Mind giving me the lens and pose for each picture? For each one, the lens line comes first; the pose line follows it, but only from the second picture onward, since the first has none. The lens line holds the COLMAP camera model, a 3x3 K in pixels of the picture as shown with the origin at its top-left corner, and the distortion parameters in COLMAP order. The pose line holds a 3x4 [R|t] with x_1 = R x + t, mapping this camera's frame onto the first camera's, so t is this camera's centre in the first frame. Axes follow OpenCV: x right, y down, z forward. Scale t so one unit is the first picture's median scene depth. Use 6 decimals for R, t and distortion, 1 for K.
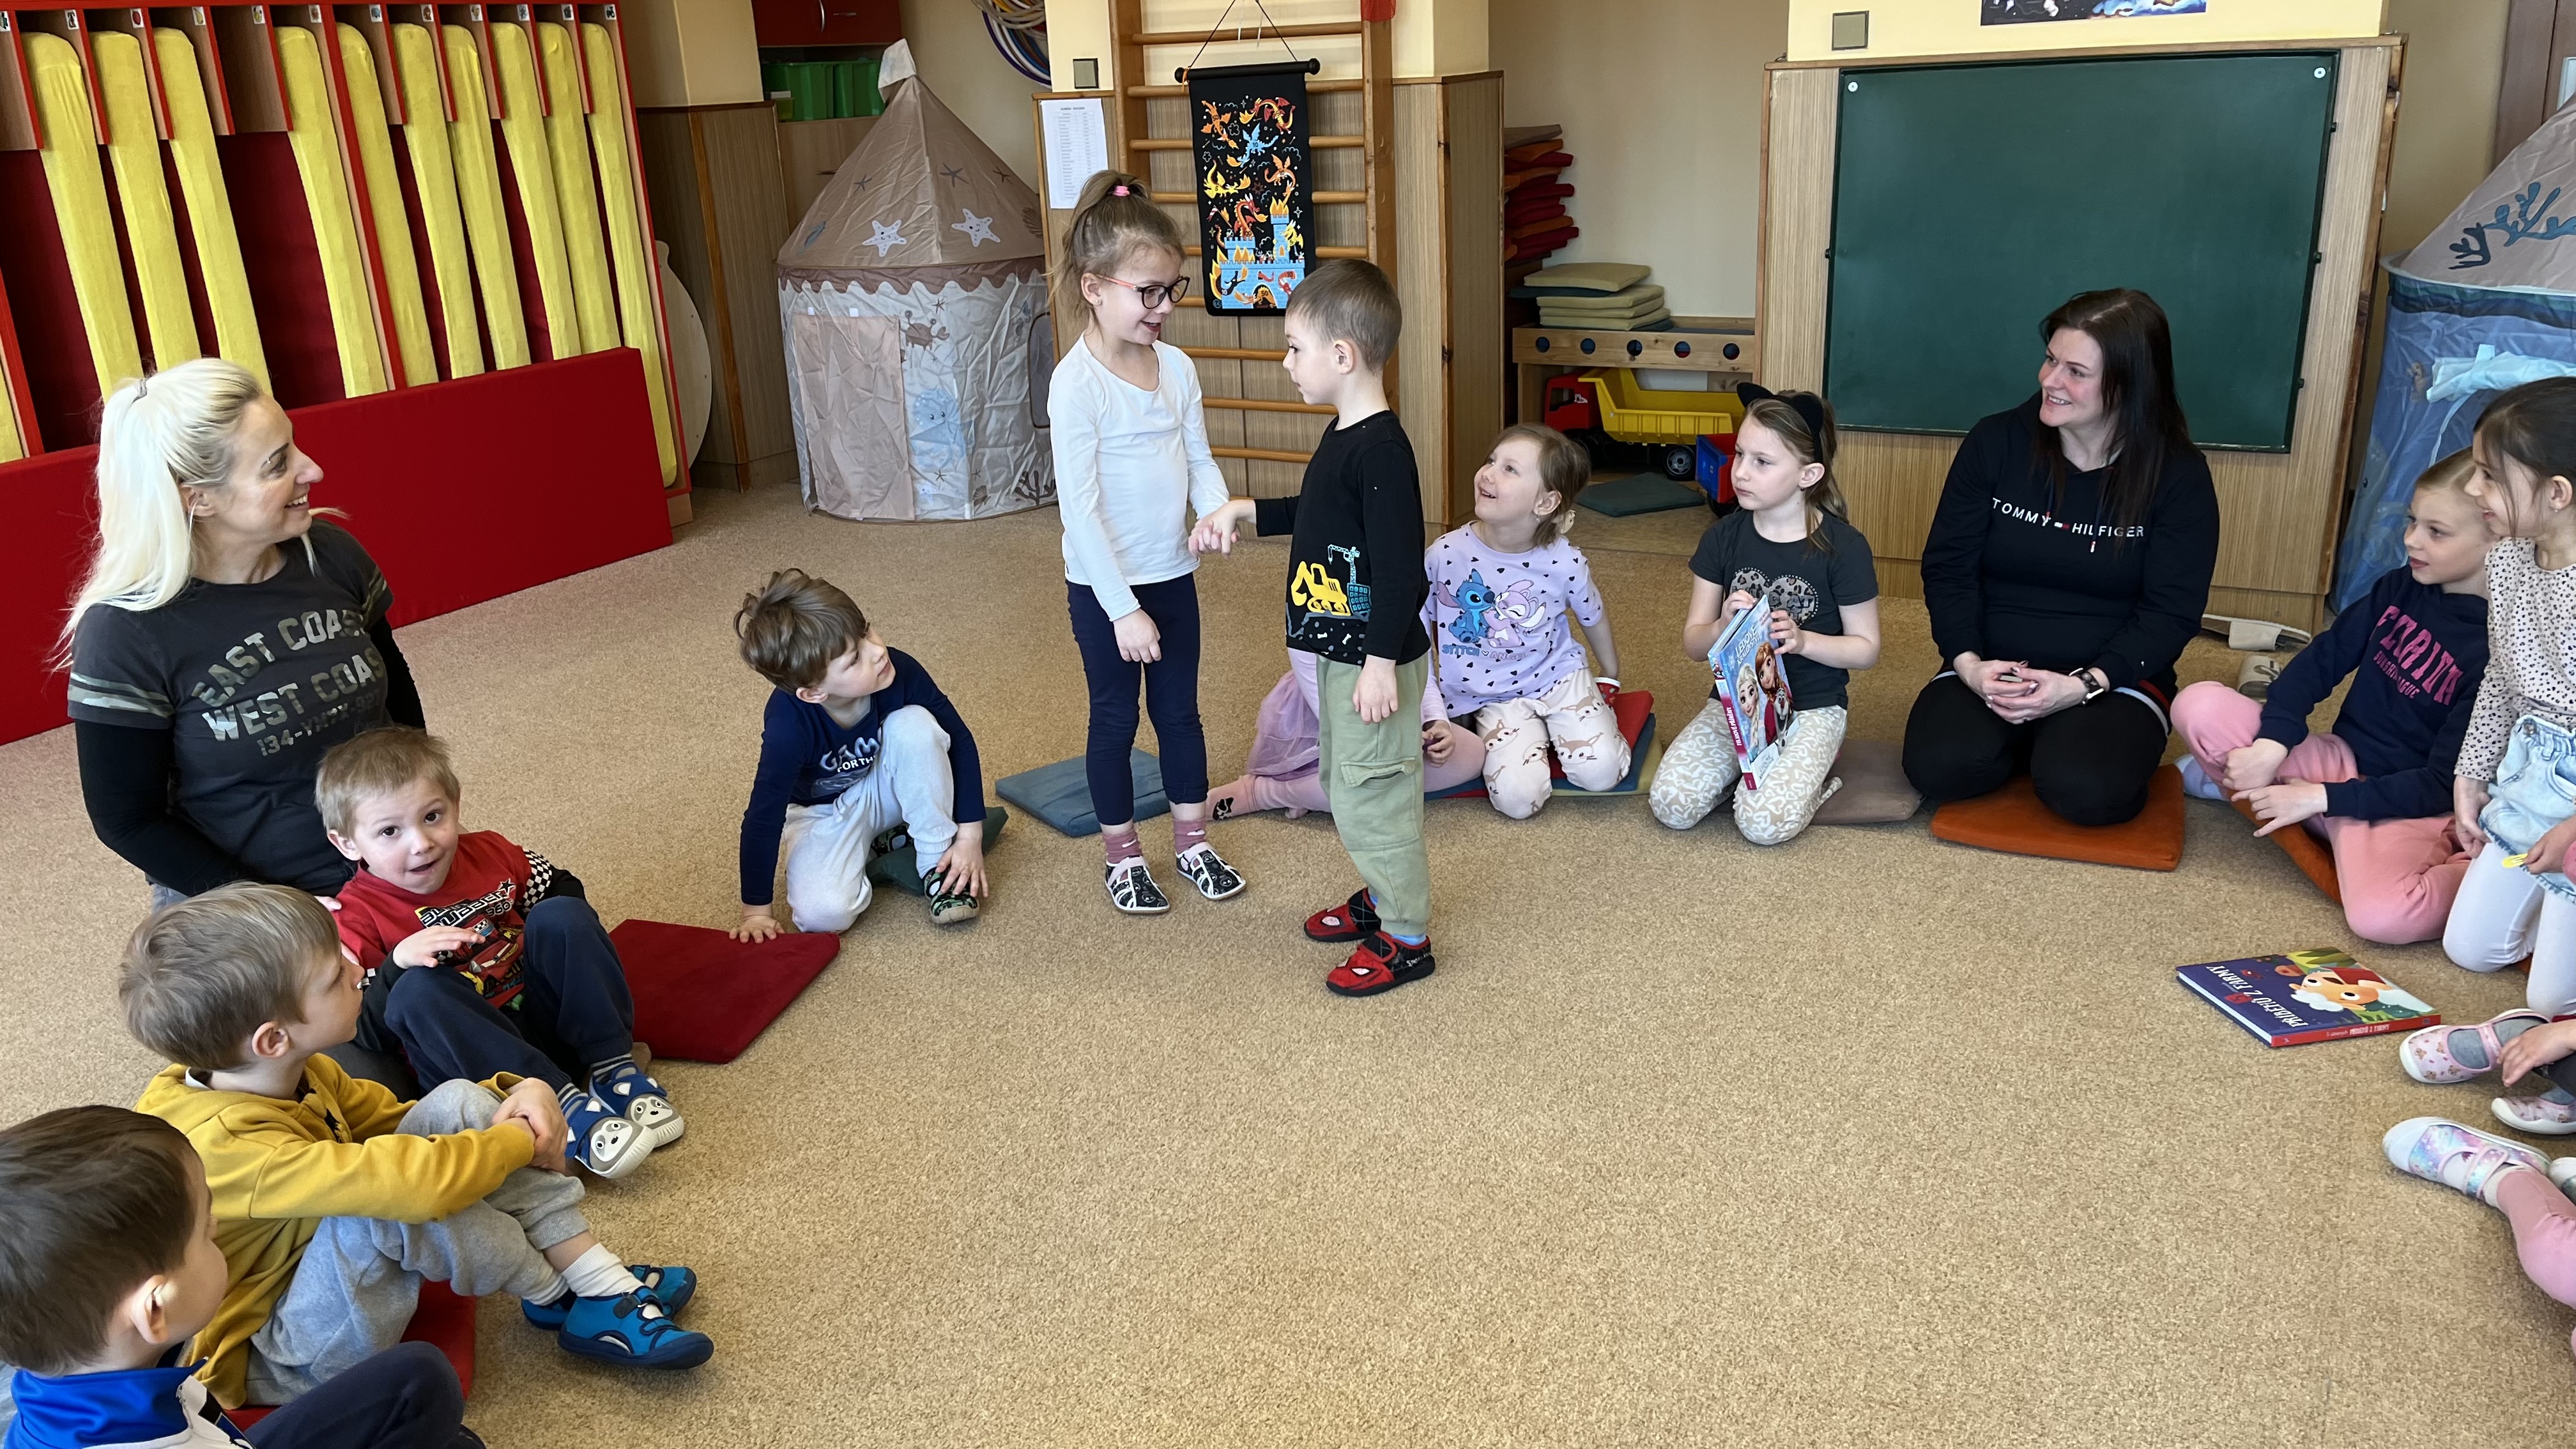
lens RADIAL K [[1976.2, 0, 1256.8], [0, 1976.2, 721.7], [0, 0, 1]] dist [0.086698, -0.078006]
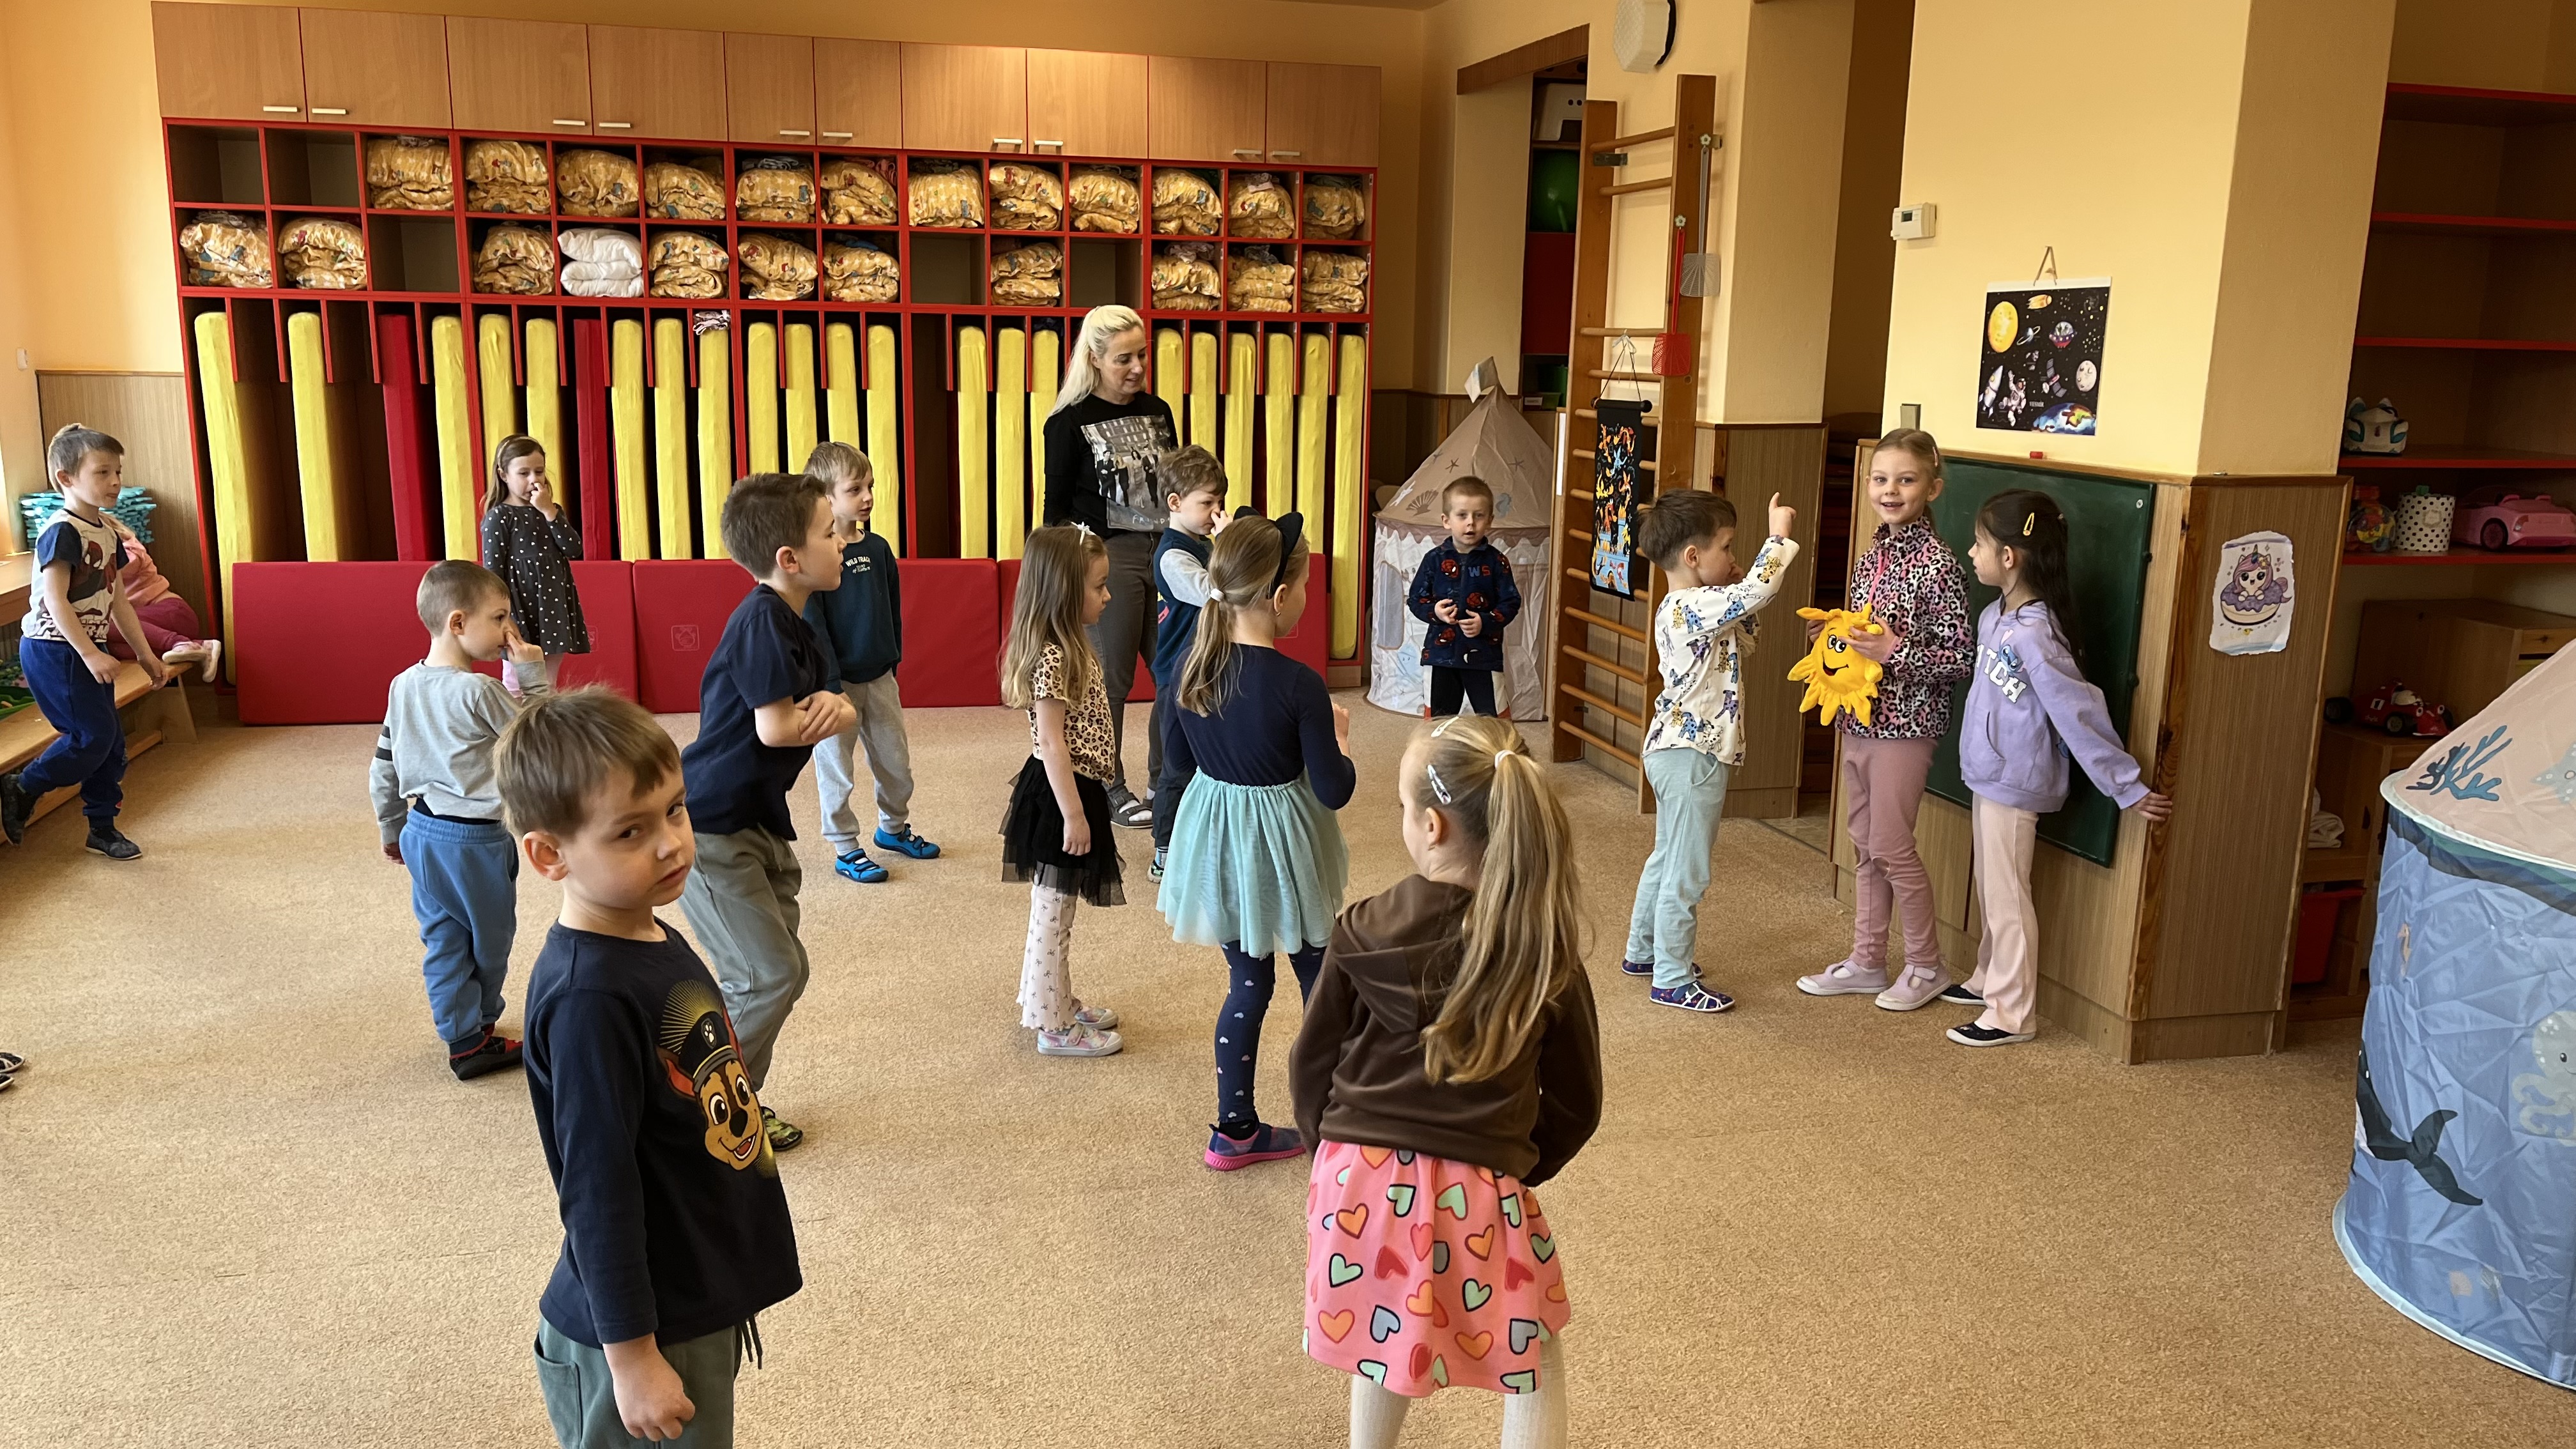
lens RADIAL K [[1957.4, 0, 1295.7], [0, 1957.4, 709.3], [0, 0, 1]] dist [0.059693, -0.081826]
pose [[0.696490, 0.198959, -0.689432, 0.738353], [-0.289323, 0.957096, -0.016082, -0.063574], [0.656654, 0.210669, 0.724171, 0.010291]]
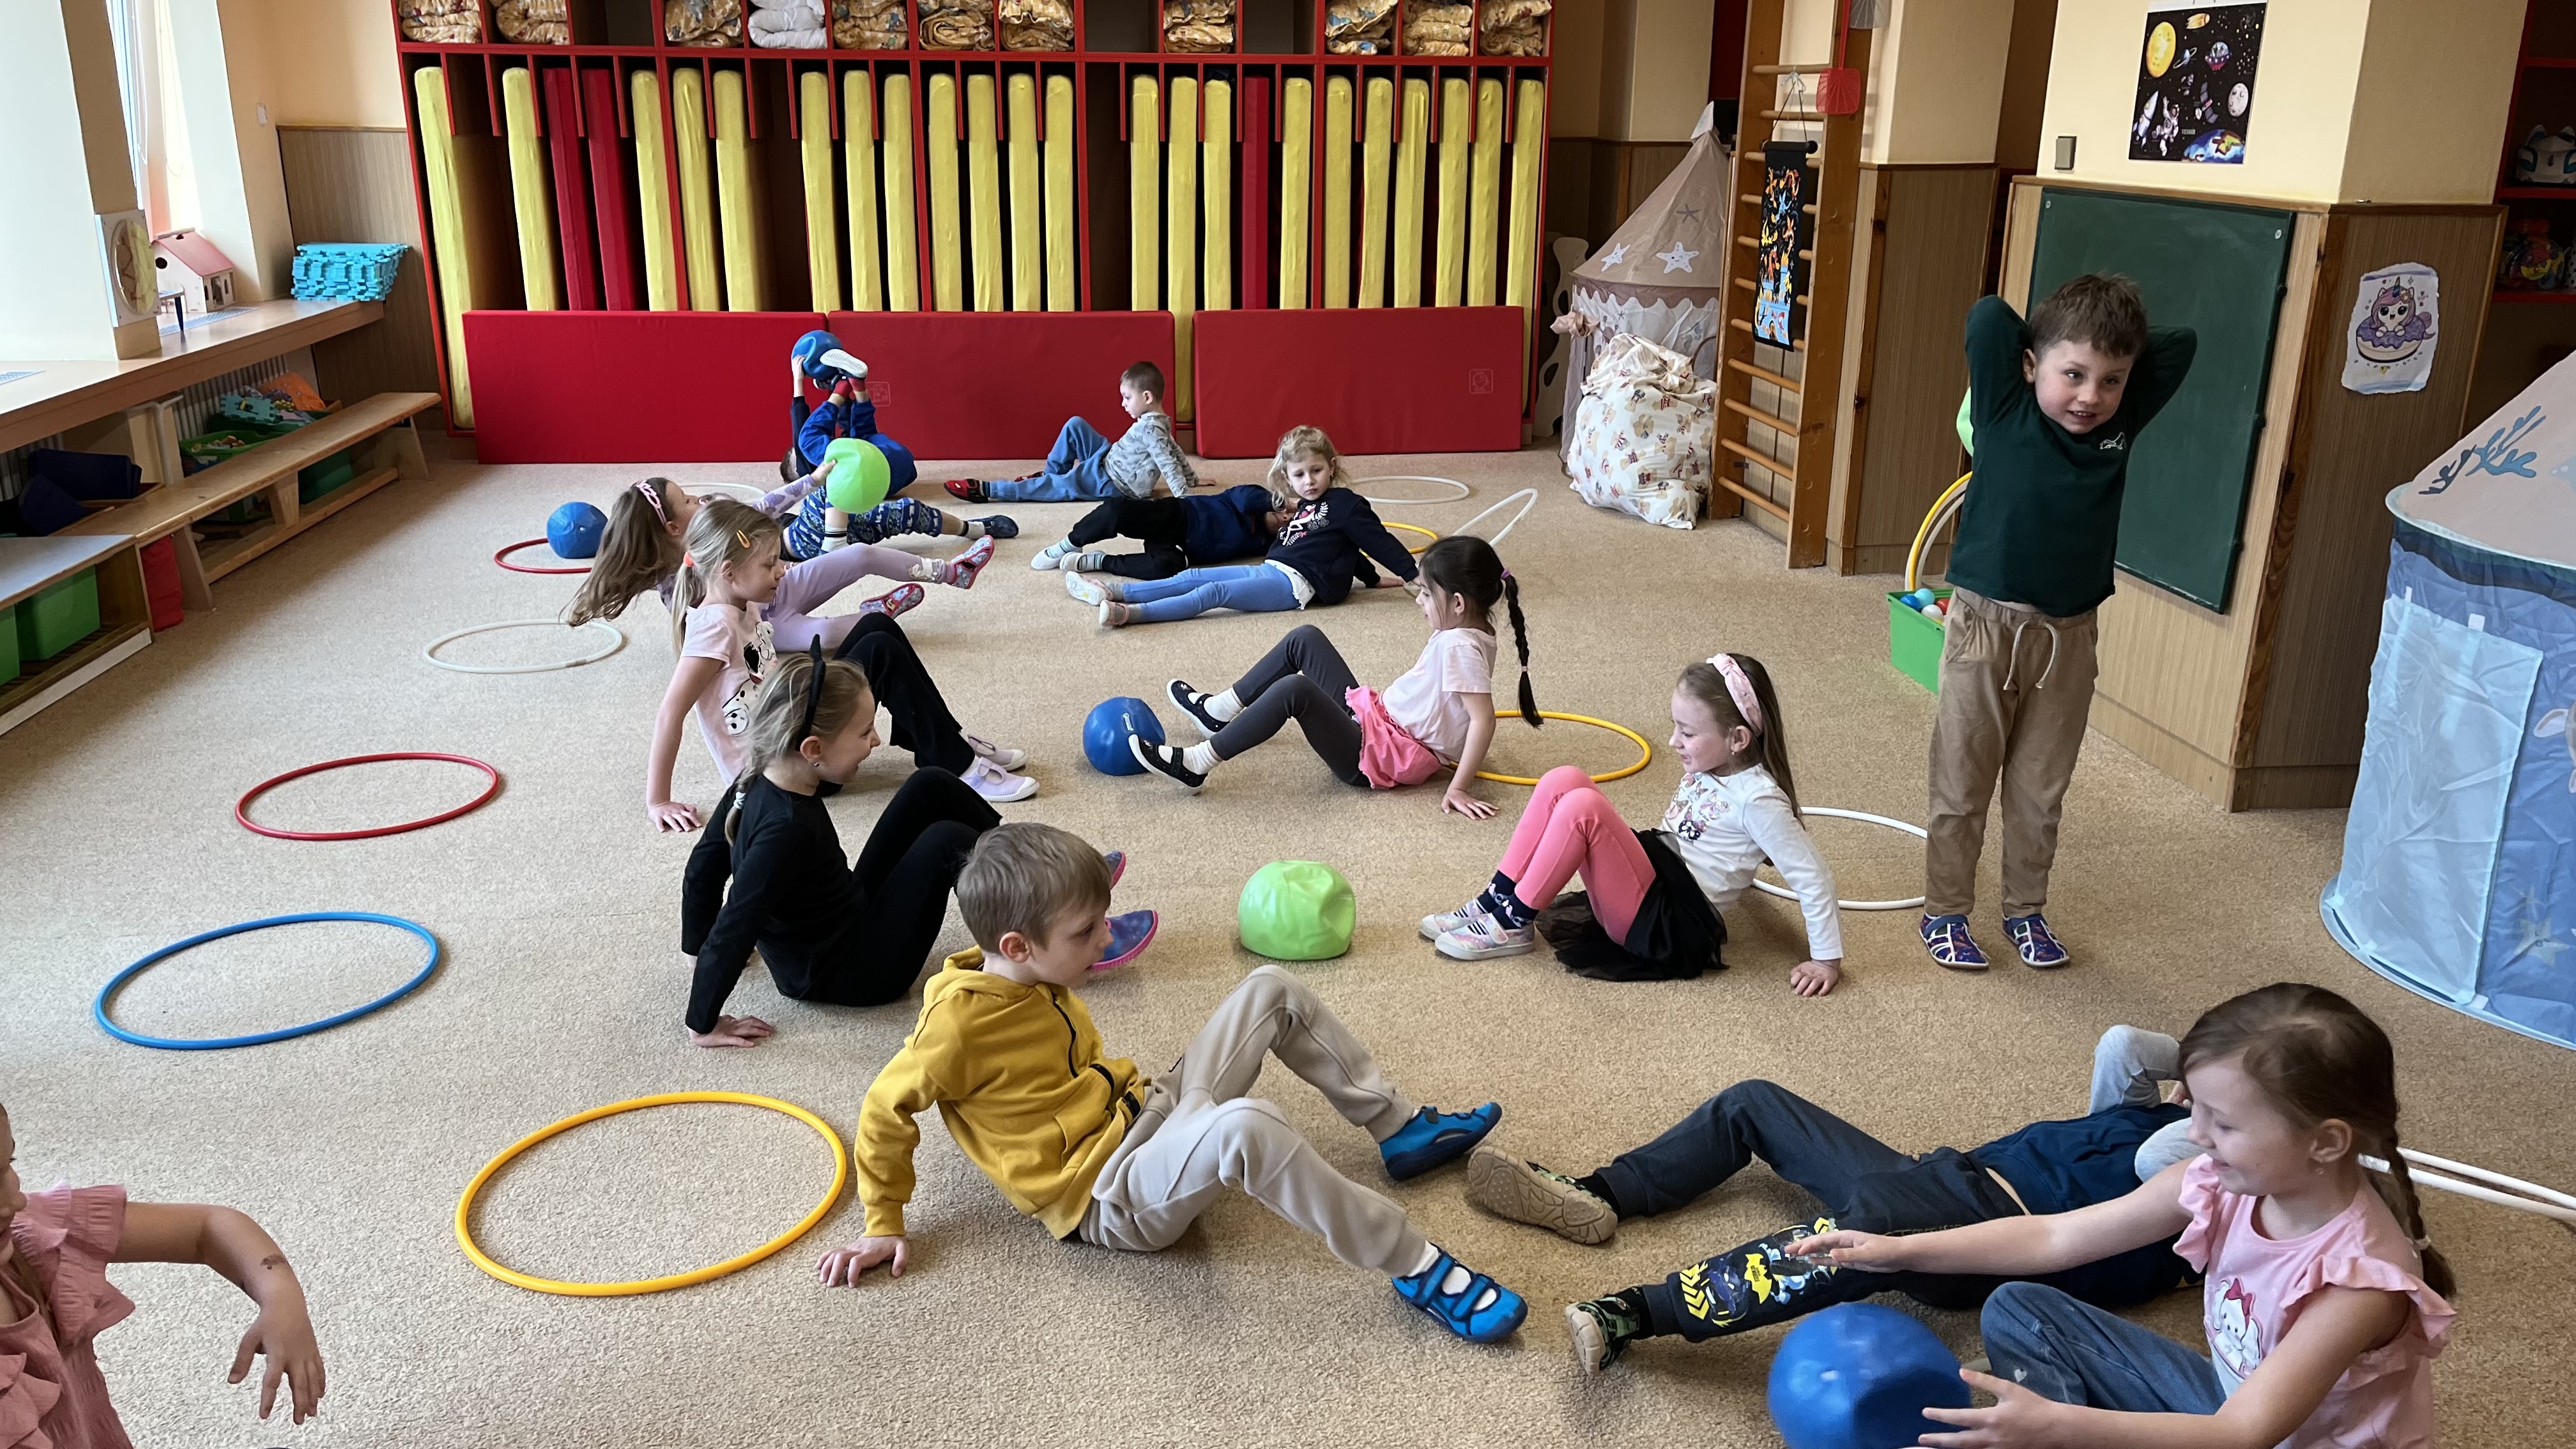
lens RADIAL K [[1957.4, 0, 1295.7], [0, 1957.4, 709.3], [0, 0, 1]] dist [0.059693, -0.081826]
pose [[0.604913, 0.292298, -0.740704, 0.800352], [-0.301931, 0.944925, 0.126309, -0.062351], [0.736829, 0.147235, 0.659852, 0.034053]]
